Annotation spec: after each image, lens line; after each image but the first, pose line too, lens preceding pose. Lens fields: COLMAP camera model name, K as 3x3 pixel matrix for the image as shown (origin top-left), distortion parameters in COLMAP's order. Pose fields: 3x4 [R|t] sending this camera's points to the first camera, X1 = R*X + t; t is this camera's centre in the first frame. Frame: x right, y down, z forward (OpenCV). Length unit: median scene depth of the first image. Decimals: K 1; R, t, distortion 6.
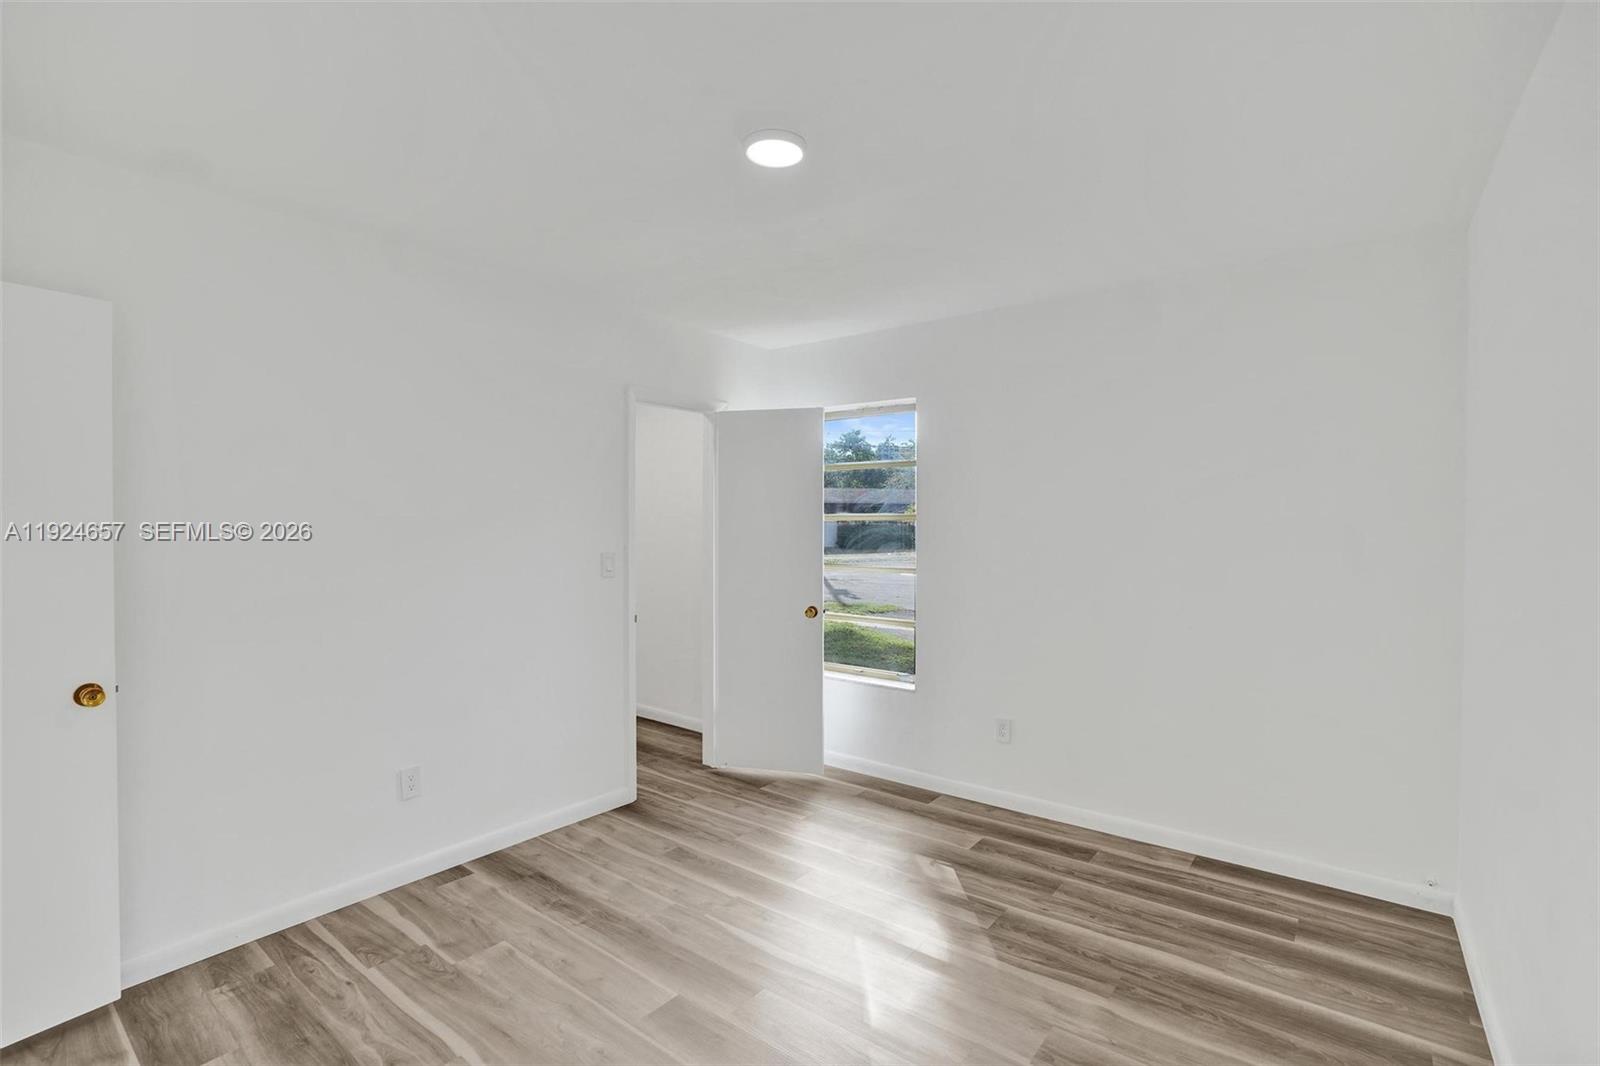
lens RADIAL K [[777.5, 0, 800.0], [0, 777.5, 533.0], [0, 0, 1]] dist [-0.058613, 0.029092]
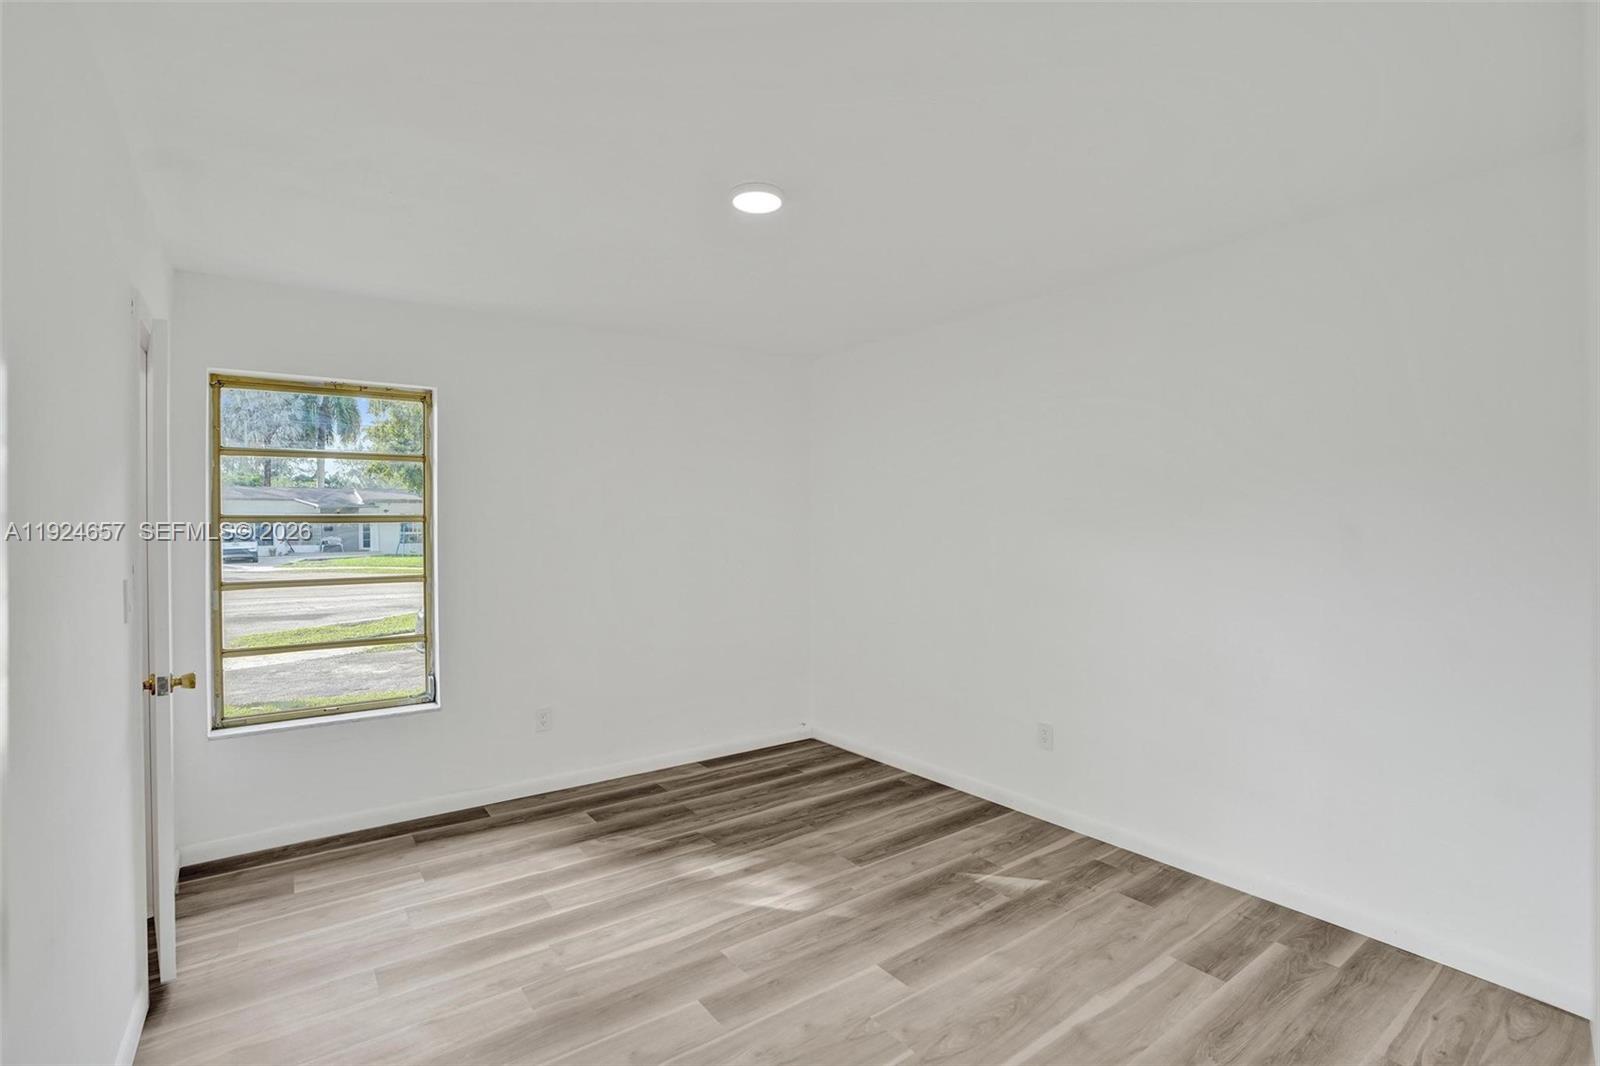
lens RADIAL K [[777.5, 0, 800.0], [0, 777.5, 533.0], [0, 0, 1]] dist [-0.058613, 0.029092]
pose [[0.229992, -0.008672, 0.973154, -0.894998], [0.013804, 0.999889, 0.005648, -0.009902], [-0.973095, 0.012135, 0.230086, 0.513730]]
